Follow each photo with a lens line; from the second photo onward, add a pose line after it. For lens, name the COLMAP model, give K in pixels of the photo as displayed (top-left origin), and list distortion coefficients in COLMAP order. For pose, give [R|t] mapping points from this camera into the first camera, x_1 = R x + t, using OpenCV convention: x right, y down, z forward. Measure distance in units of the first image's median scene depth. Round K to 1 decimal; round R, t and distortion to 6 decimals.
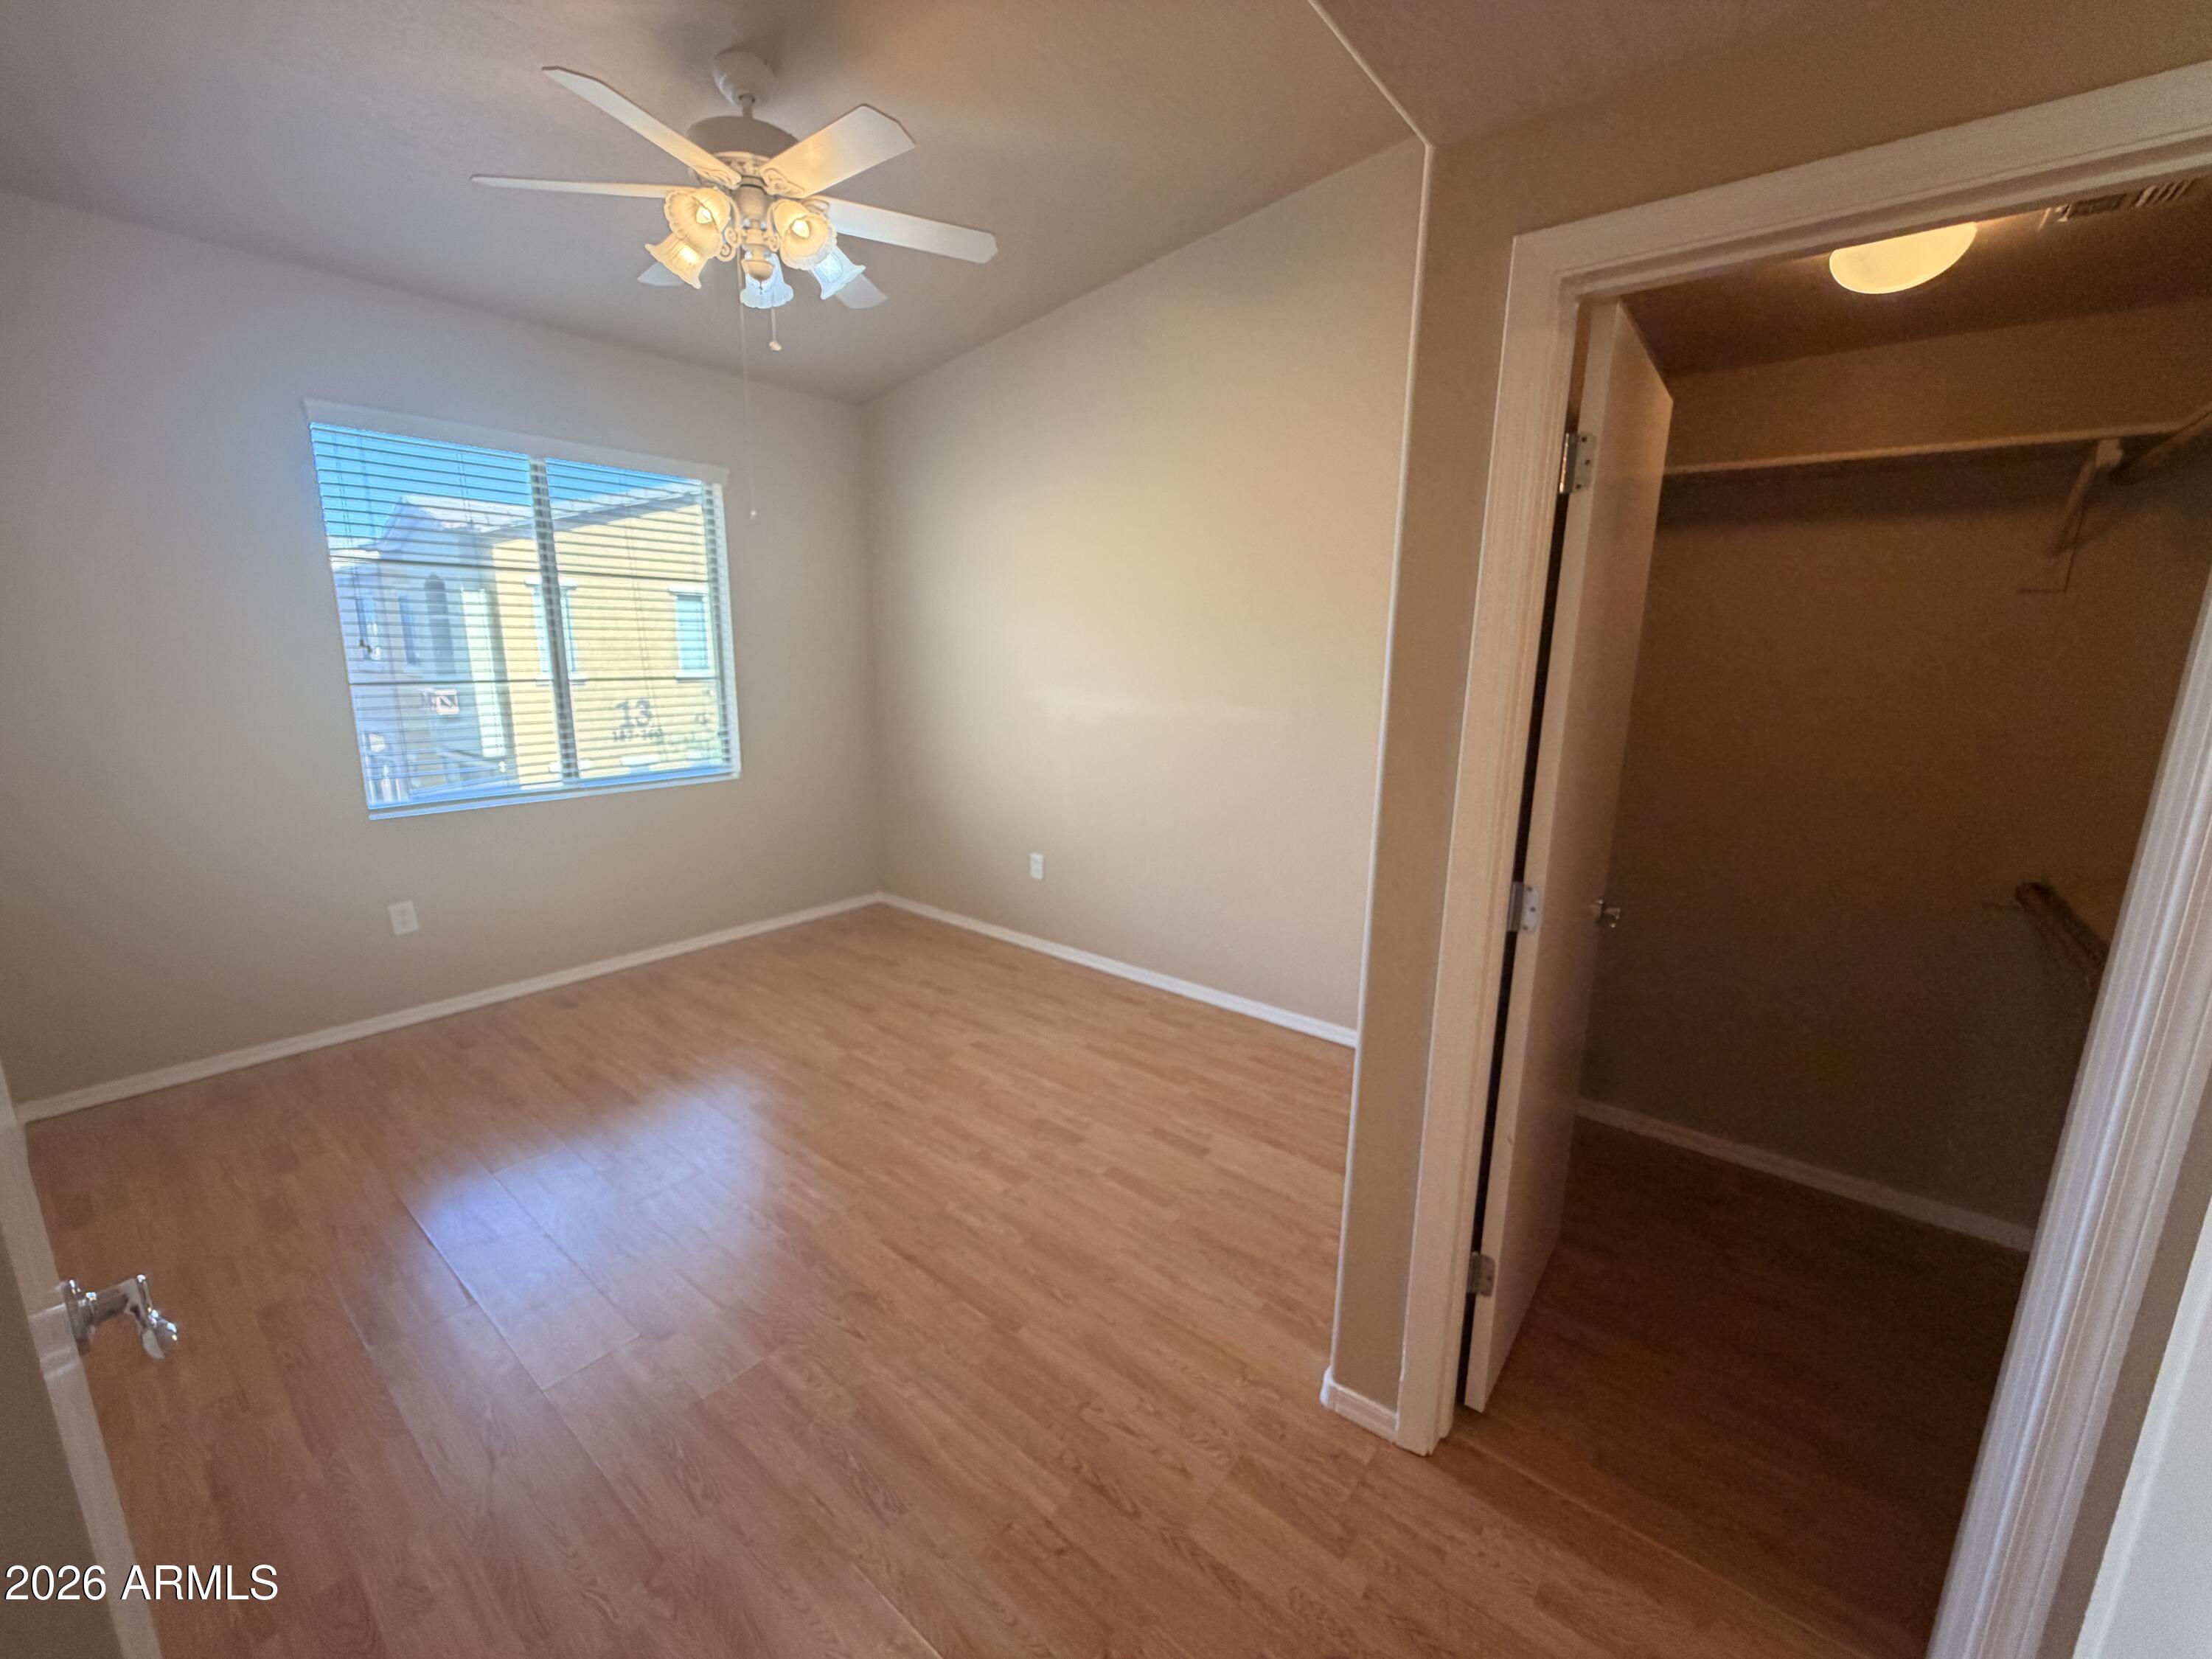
lens RADIAL K [[882.5, 0, 1098.7], [0, 882.5, 831.3], [0, 0, 1]] dist [0.000565, -0.000038]
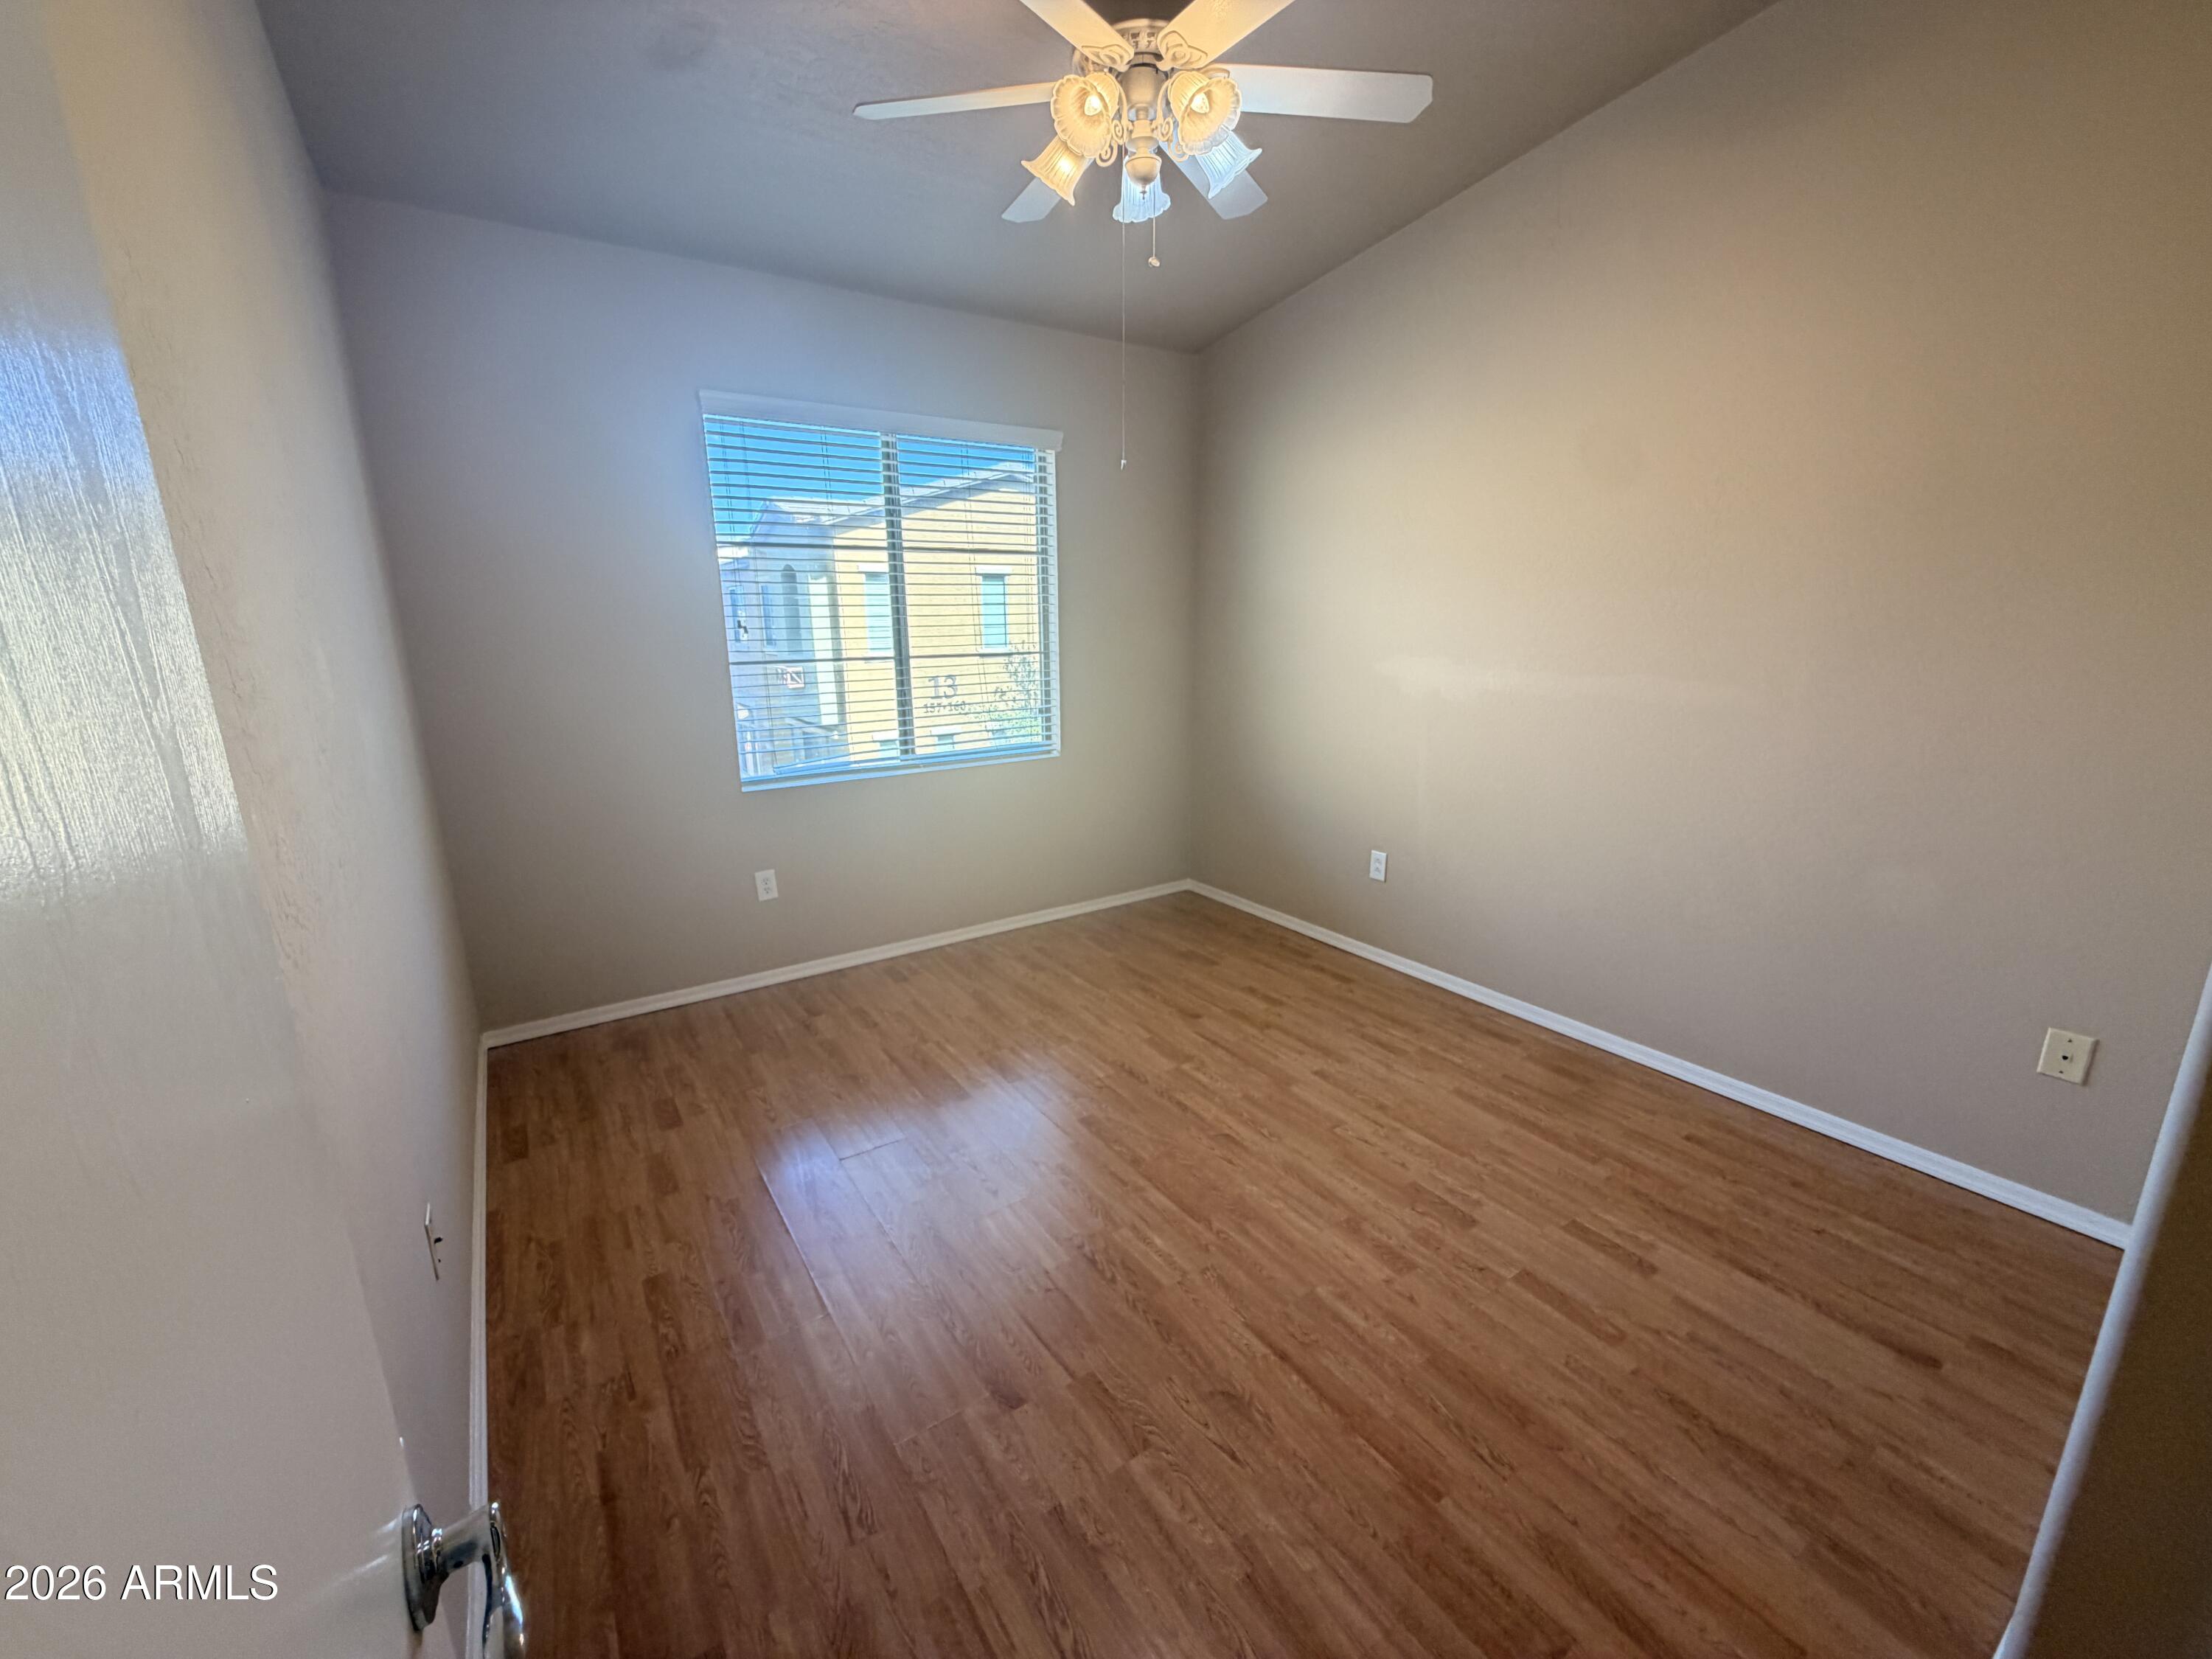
lens RADIAL K [[882.5, 0, 1098.7], [0, 882.5, 831.3], [0, 0, 1]] dist [0.000565, -0.000038]
pose [[0.954951, 0.046251, -0.293136, -0.112259], [-0.037548, 0.998673, 0.035249, -0.020371], [0.294377, -0.022655, 0.955421, 0.121783]]
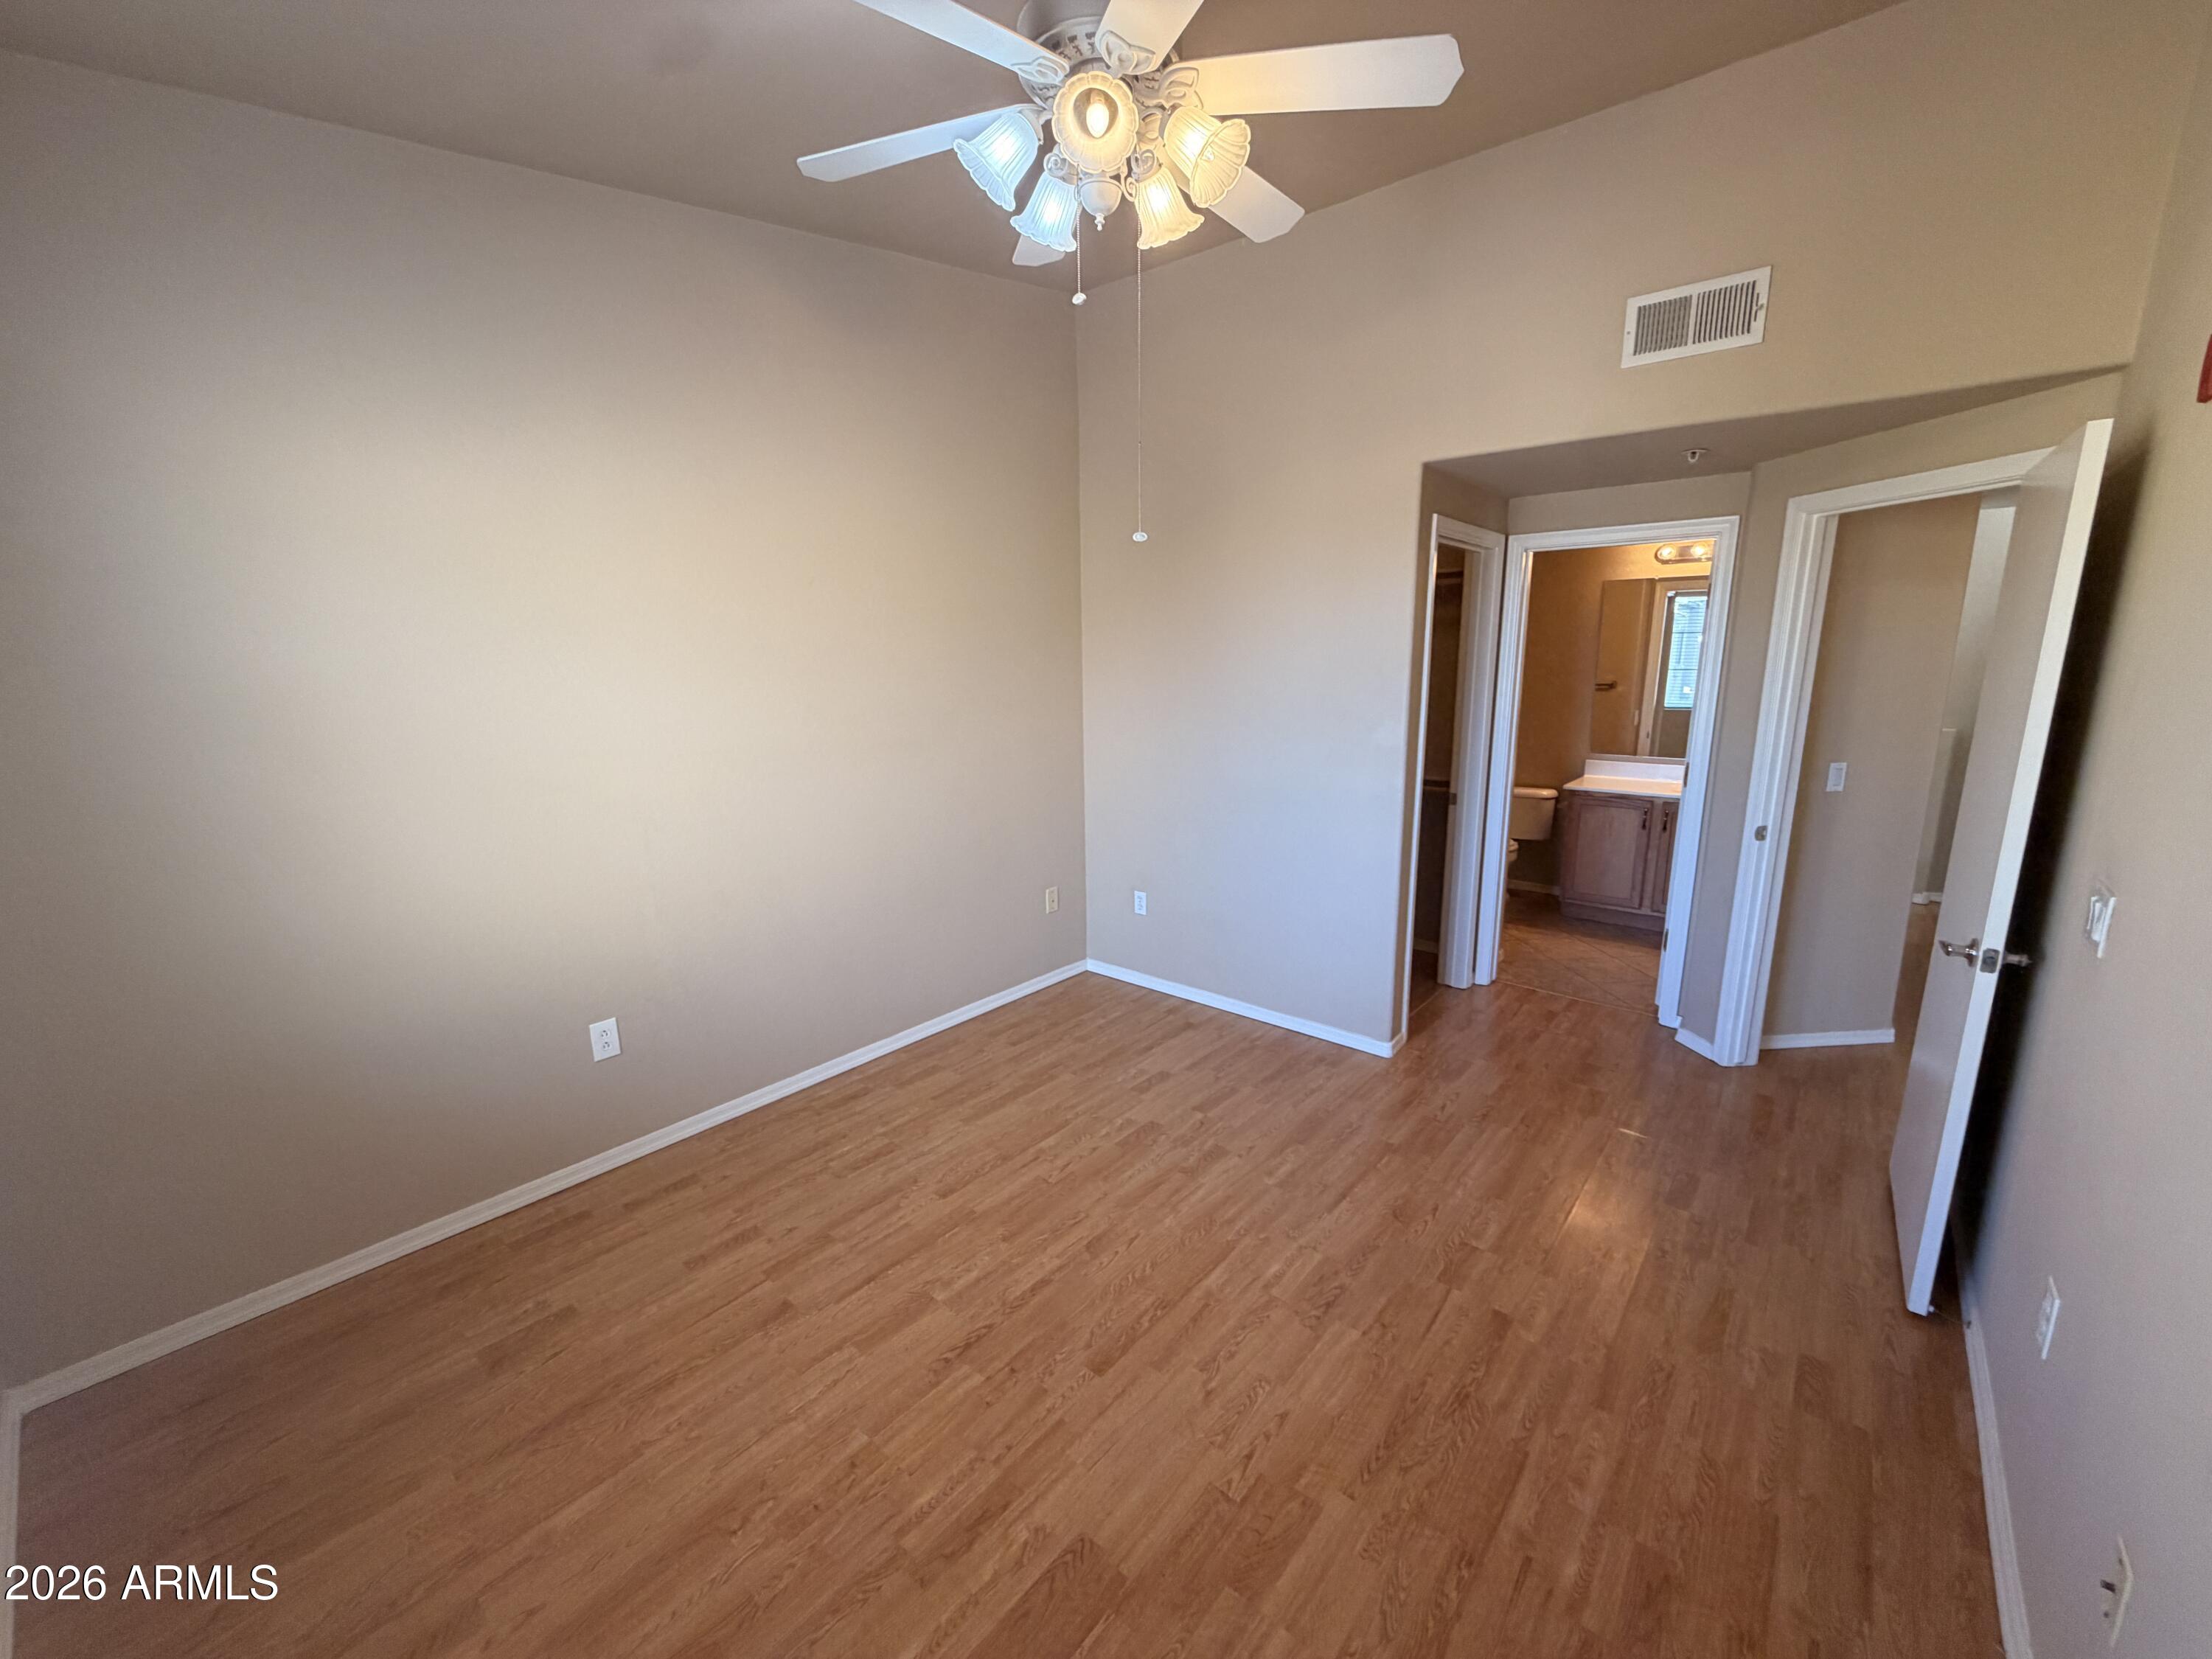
lens RADIAL K [[882.5, 0, 1098.7], [0, 882.5, 831.3], [0, 0, 1]] dist [0.000565, -0.000038]
pose [[0.026112, -0.213236, 0.976652, -0.916297], [0.219261, 0.954416, 0.202519, -0.217392], [-0.975317, 0.208854, 0.071676, 0.806462]]
